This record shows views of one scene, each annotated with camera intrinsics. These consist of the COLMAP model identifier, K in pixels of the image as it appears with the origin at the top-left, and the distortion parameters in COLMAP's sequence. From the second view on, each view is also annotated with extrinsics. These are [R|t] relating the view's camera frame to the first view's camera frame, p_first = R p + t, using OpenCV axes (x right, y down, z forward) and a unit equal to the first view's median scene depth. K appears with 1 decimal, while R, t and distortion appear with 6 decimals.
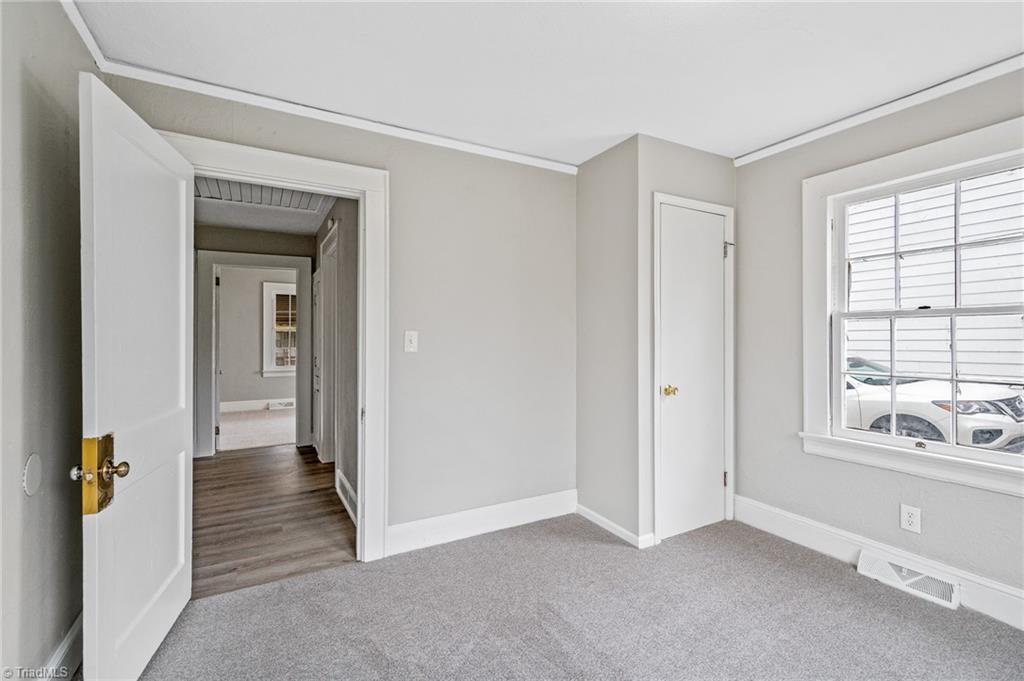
lens RADIAL K [[473.0, 0, 514.9], [0, 473.0, 342.1], [0, 0, 1]] dist [0.002597, 0.000711]
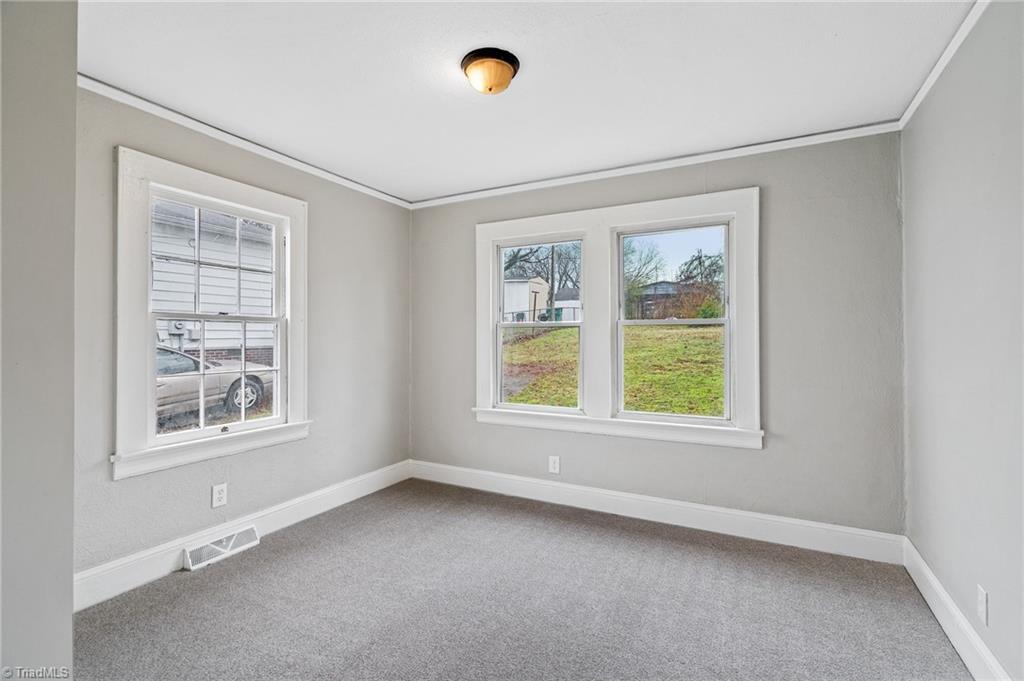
lens RADIAL K [[473.0, 0, 516.5], [0, 473.0, 335.3], [0, 0, 1]] dist [0.002597, 0.000711]
pose [[-0.552968, -0.000903, 0.833202, -0.534166], [0.004490, 0.999982, 0.004064, -0.020195], [-0.833190, 0.005988, -0.552954, 1.040363]]
